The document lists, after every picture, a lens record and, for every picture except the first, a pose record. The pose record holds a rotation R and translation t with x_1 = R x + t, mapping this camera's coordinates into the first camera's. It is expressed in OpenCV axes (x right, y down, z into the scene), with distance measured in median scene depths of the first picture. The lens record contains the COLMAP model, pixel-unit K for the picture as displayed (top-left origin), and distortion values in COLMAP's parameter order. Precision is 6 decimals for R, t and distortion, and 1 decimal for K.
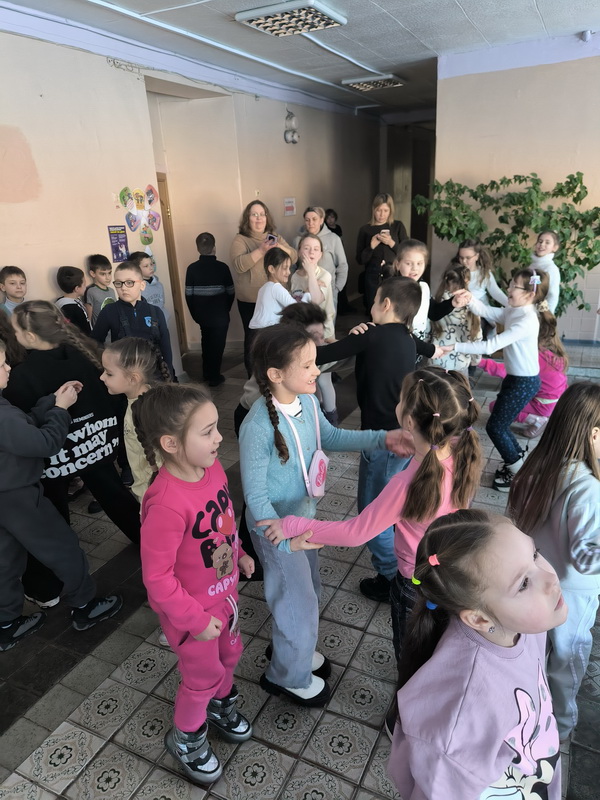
lens RADIAL K [[560.5, 0, 299.4], [0, 560.5, 401.6], [0, 0, 1]] dist [0.032260, -0.019250]
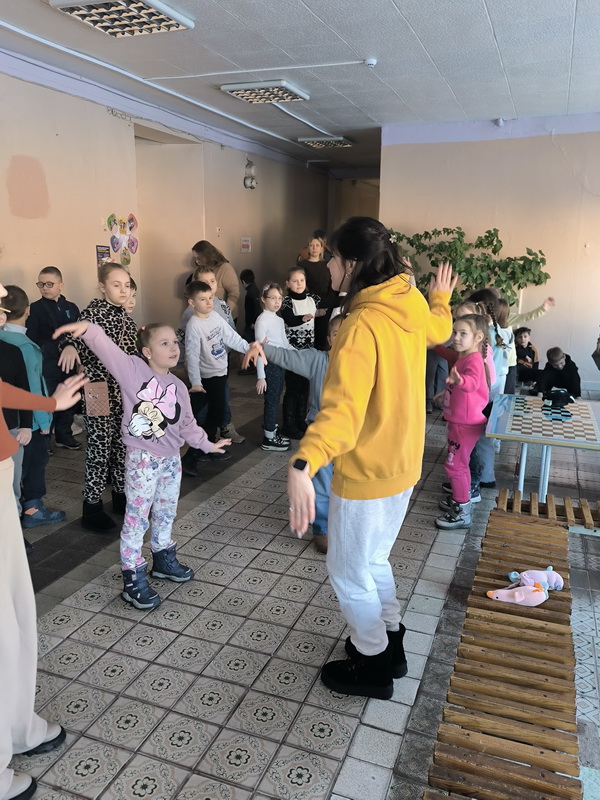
lens RADIAL K [[643.8, 0, 297.3], [0, 643.8, 397.3], [0, 0, 1]] dist [0.085328, -0.094196]
pose [[0.993332, 0.037960, 0.108860, -0.061500], [-0.024362, 0.992030, -0.123628, 0.131278], [-0.112685, 0.120151, 0.986340, -0.274855]]
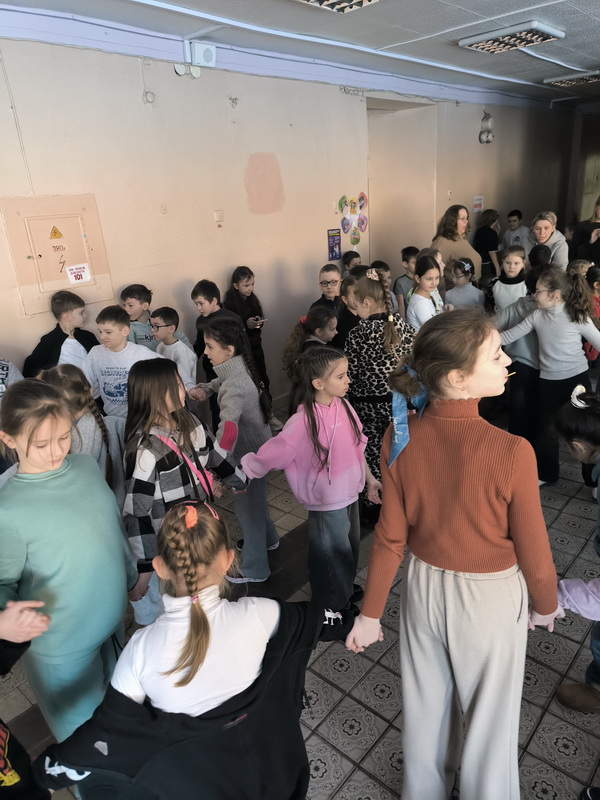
lens RADIAL K [[560.5, 0, 299.4], [0, 560.5, 401.6], [0, 0, 1]] dist [0.032260, -0.019250]
pose [[0.964961, 0.069593, -0.252997, -0.067316], [-0.065406, 0.997547, 0.024934, 0.019233], [0.254111, -0.007512, 0.967146, -0.138612]]
